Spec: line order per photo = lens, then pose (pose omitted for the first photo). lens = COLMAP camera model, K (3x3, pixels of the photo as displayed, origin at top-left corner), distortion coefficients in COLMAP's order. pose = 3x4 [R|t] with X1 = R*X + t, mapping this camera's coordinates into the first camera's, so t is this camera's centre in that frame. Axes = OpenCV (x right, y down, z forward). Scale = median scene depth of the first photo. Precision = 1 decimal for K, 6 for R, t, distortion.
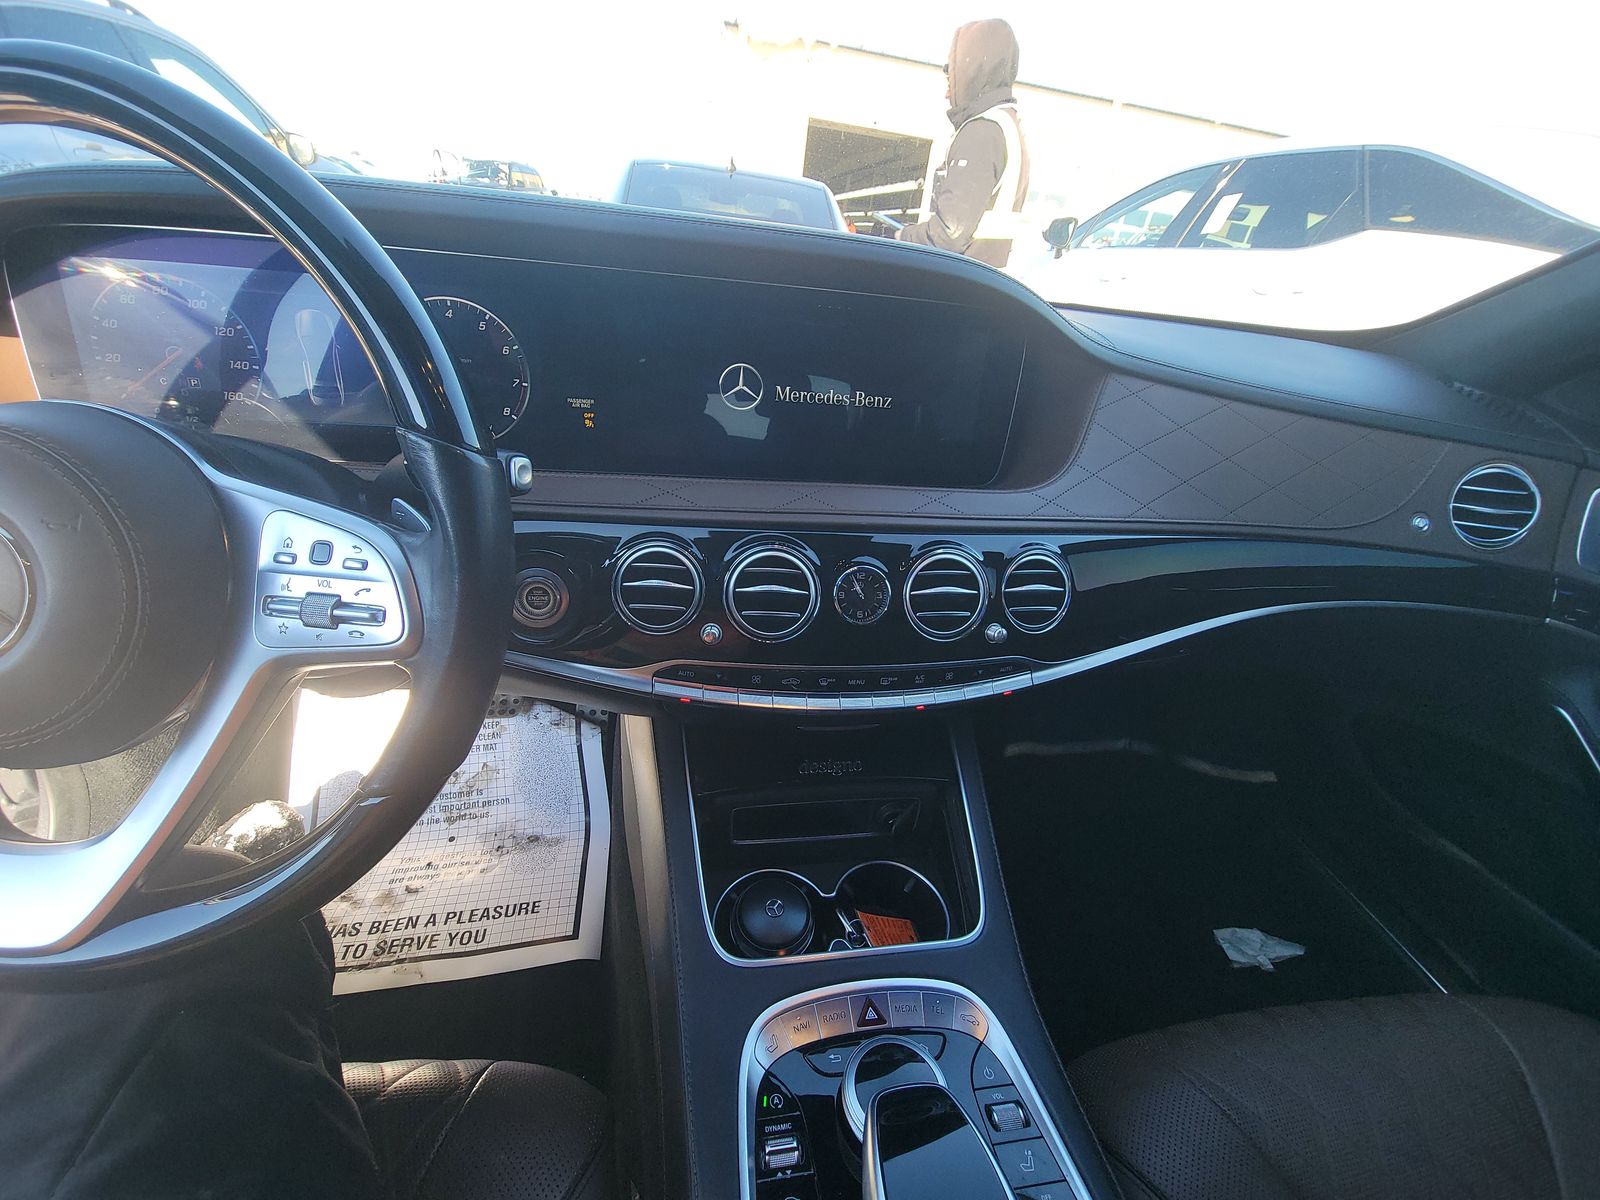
lens RADIAL K [[644.1, 0, 800.0], [0, 644.1, 600.0], [0, 0, 1]] dist [0.014794, -0.008142]
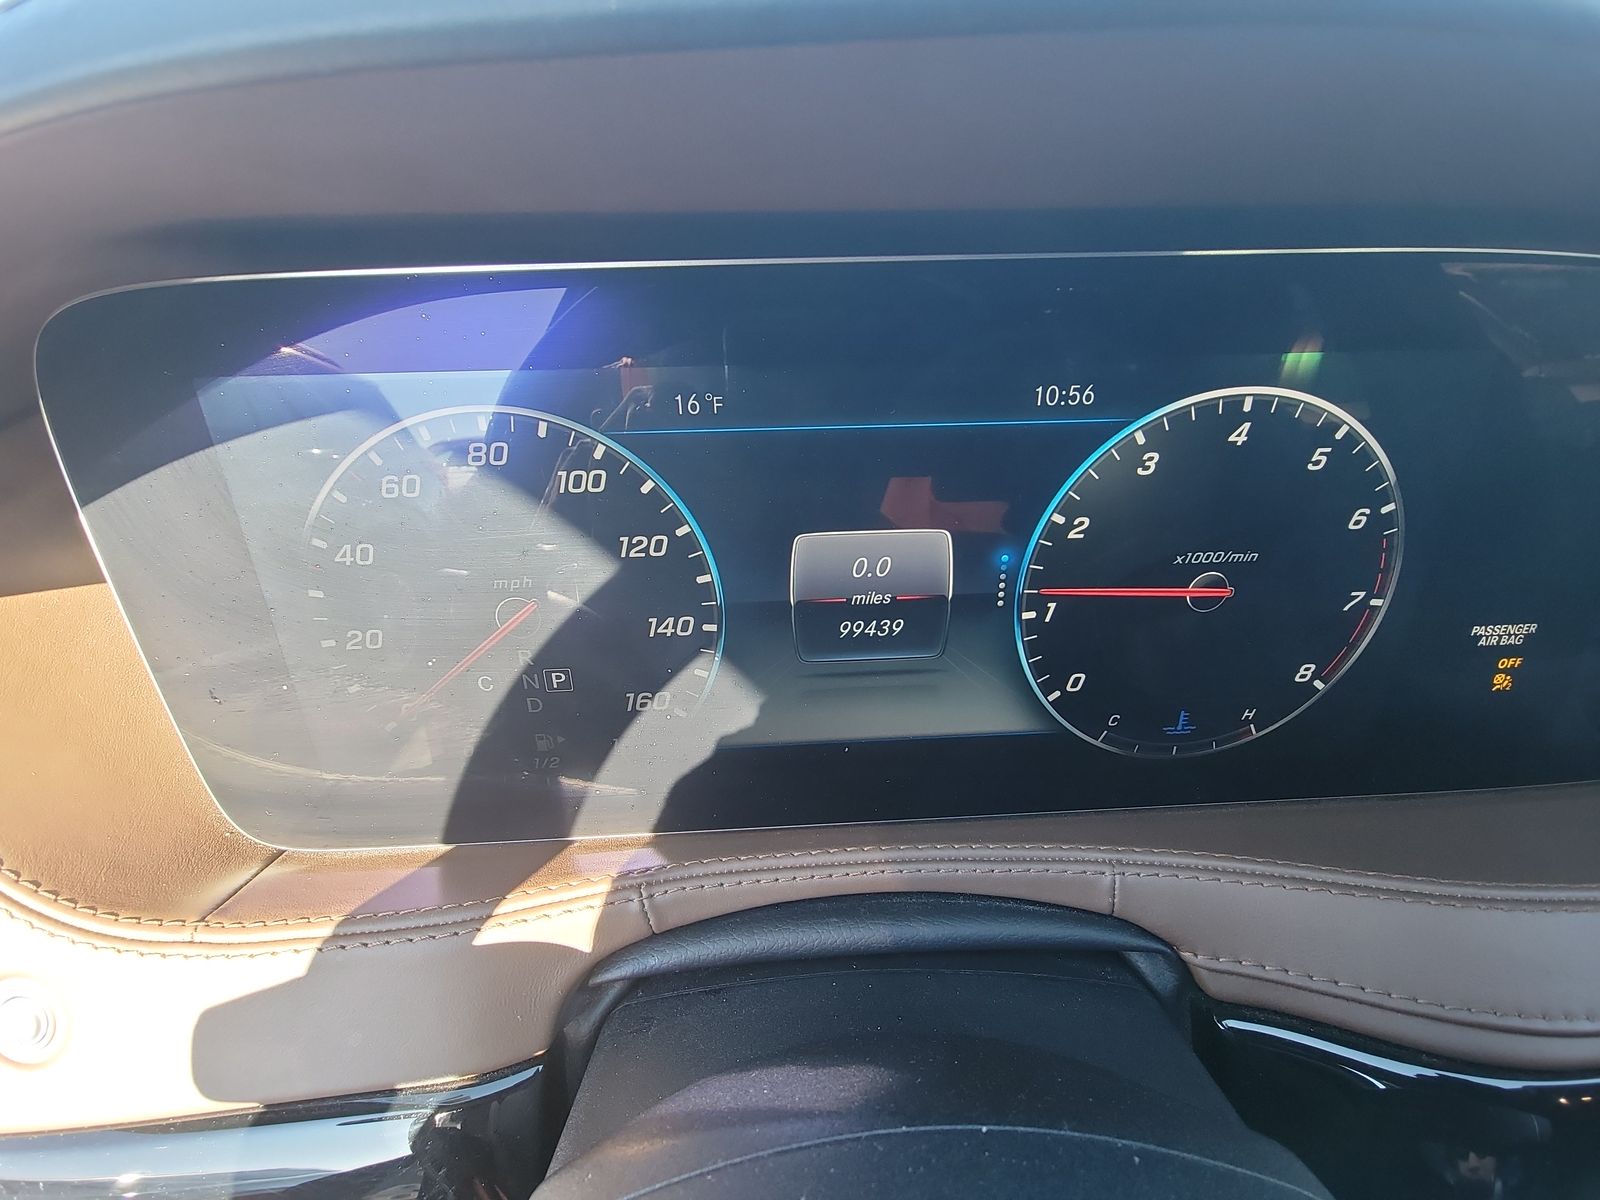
lens RADIAL K [[644.1, 0, 800.0], [0, 644.1, 600.0], [0, 0, 1]] dist [0.014794, -0.008142]
pose [[0.990700, -0.040518, -0.129893, -0.708301], [0.042220, 0.999054, 0.010381, -0.359554], [0.129349, -0.015769, 0.991474, 0.617439]]
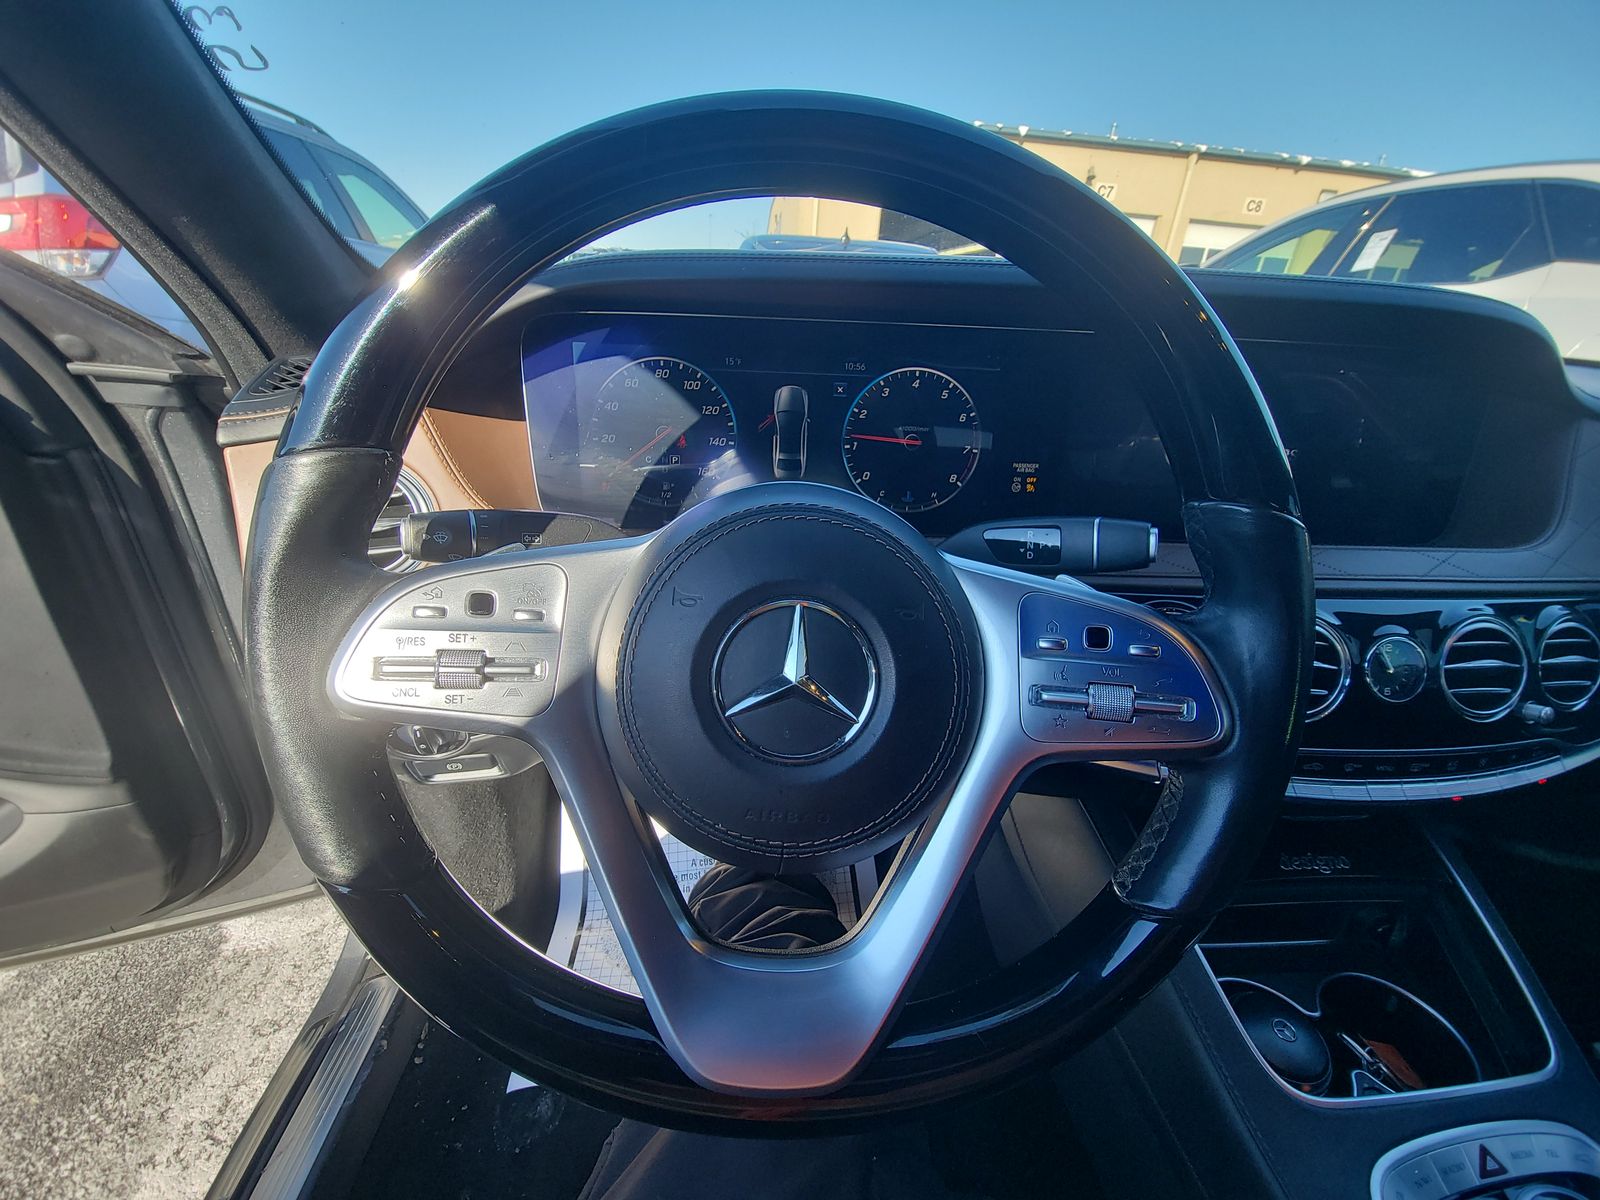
lens RADIAL K [[644.1, 0, 800.0], [0, 644.1, 600.0], [0, 0, 1]] dist [0.014794, -0.008142]
pose [[0.995867, -0.009647, -0.090309, -0.615571], [0.002554, 0.996924, -0.078329, -0.034385], [0.090787, 0.077775, 0.992829, 0.027220]]
